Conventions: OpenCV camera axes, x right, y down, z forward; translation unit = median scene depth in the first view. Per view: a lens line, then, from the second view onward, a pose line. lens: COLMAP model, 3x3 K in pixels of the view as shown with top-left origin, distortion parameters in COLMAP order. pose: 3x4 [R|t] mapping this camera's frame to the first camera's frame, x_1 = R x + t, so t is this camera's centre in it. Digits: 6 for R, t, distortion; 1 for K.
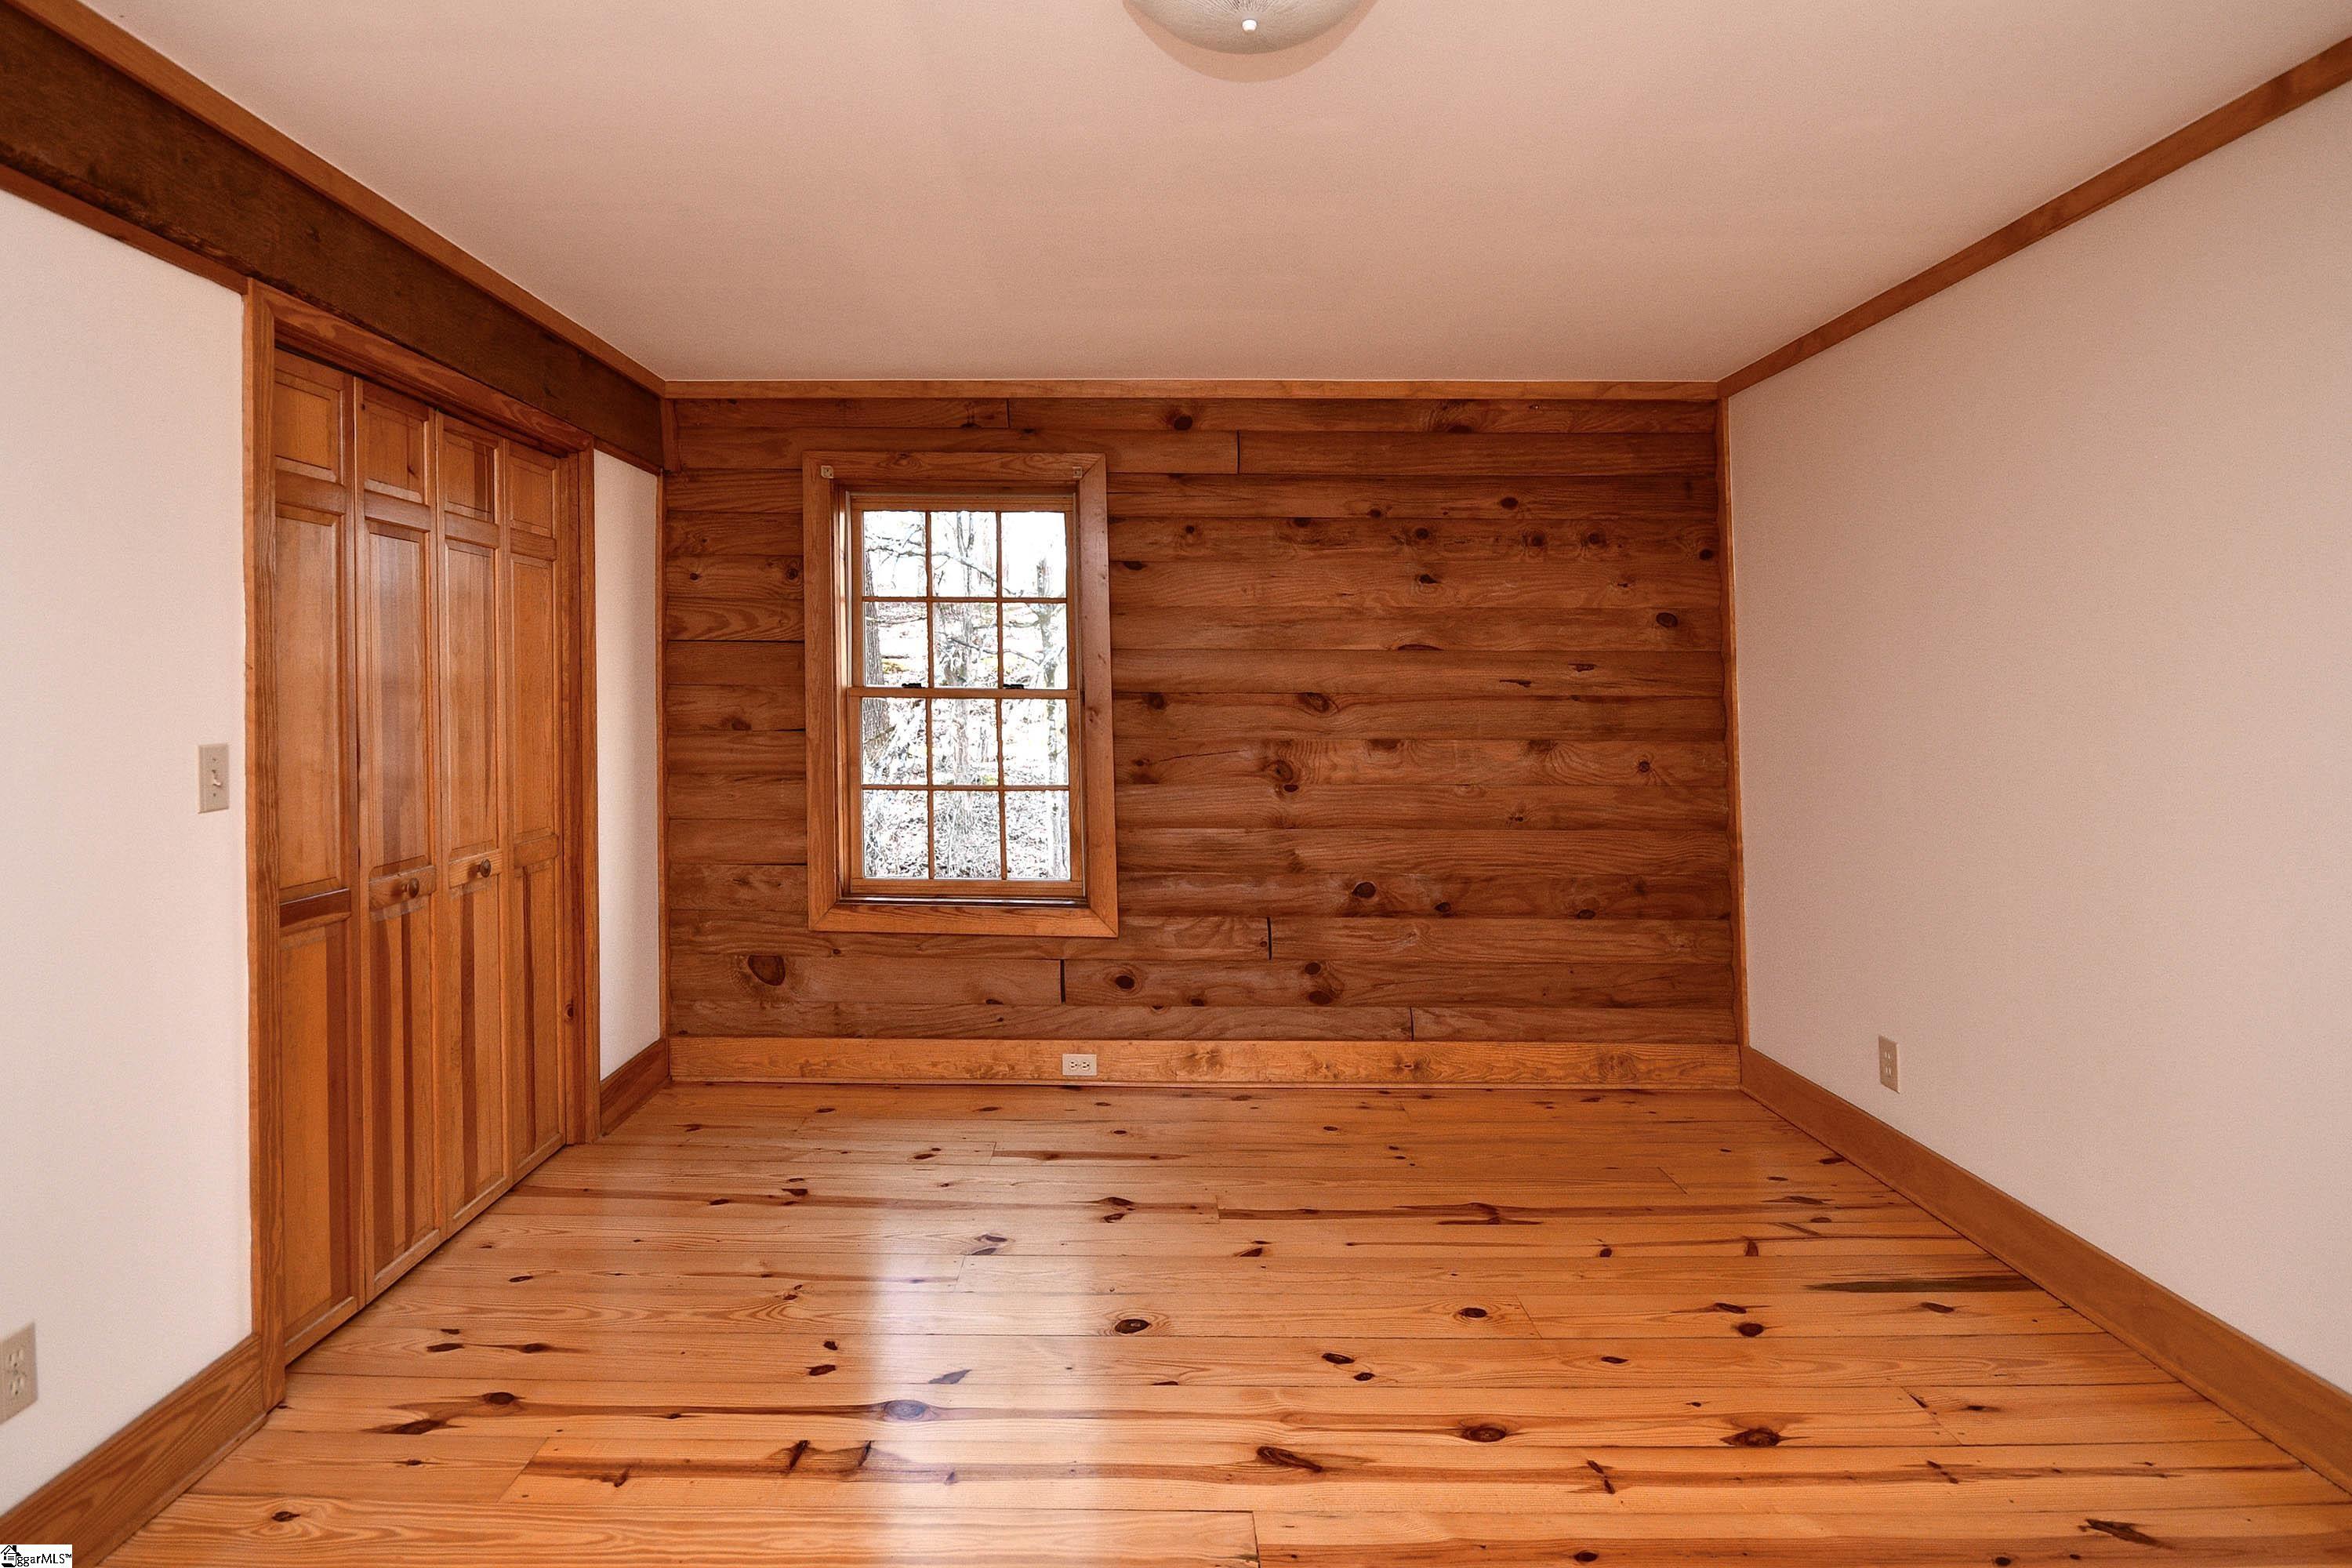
lens RADIAL K [[1341.3, 0, 1171.7], [0, 1341.3, 672.0], [0, 0, 1]] dist [-0.008234, -0.000717]
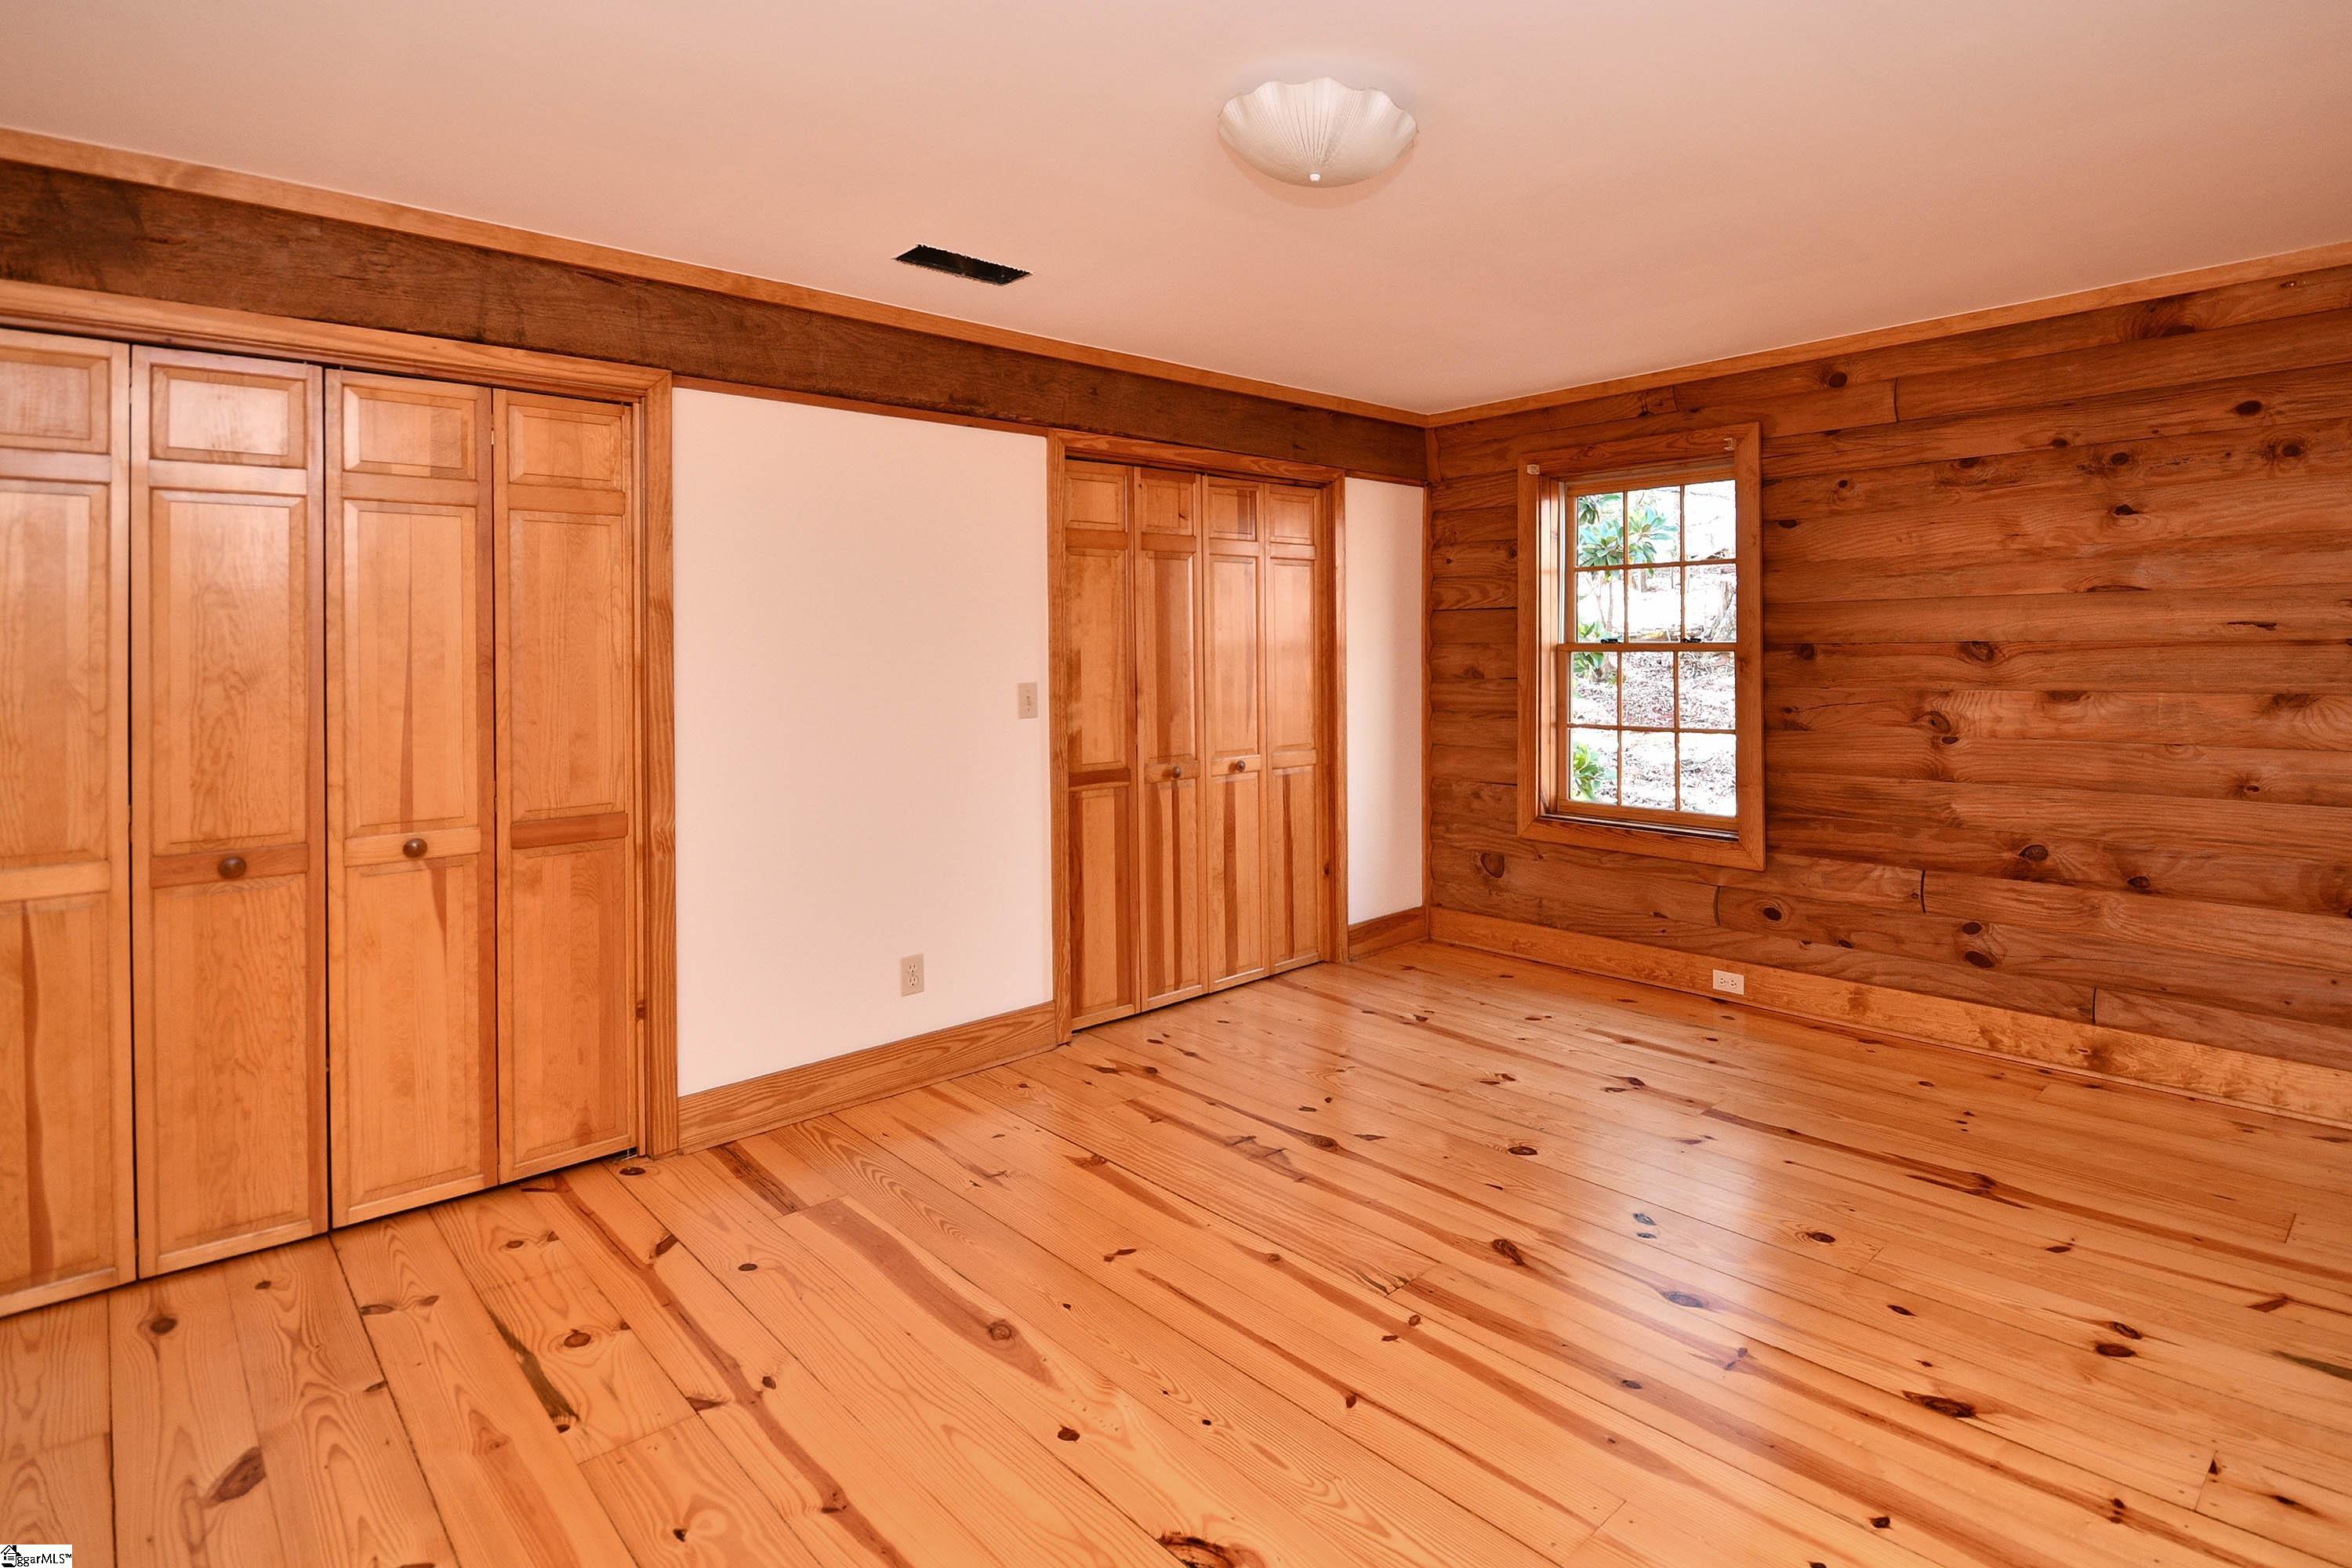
lens RADIAL K [[1196.7, 0, 1176.4], [0, 1196.7, 660.8], [0, 0, 1]] dist [-0.003821, -0.000426]
pose [[0.676276, -0.006445, -0.736620, 0.345752], [0.026085, 0.999544, 0.015203, 0.001465], [0.736186, -0.029496, 0.676136, 0.007697]]
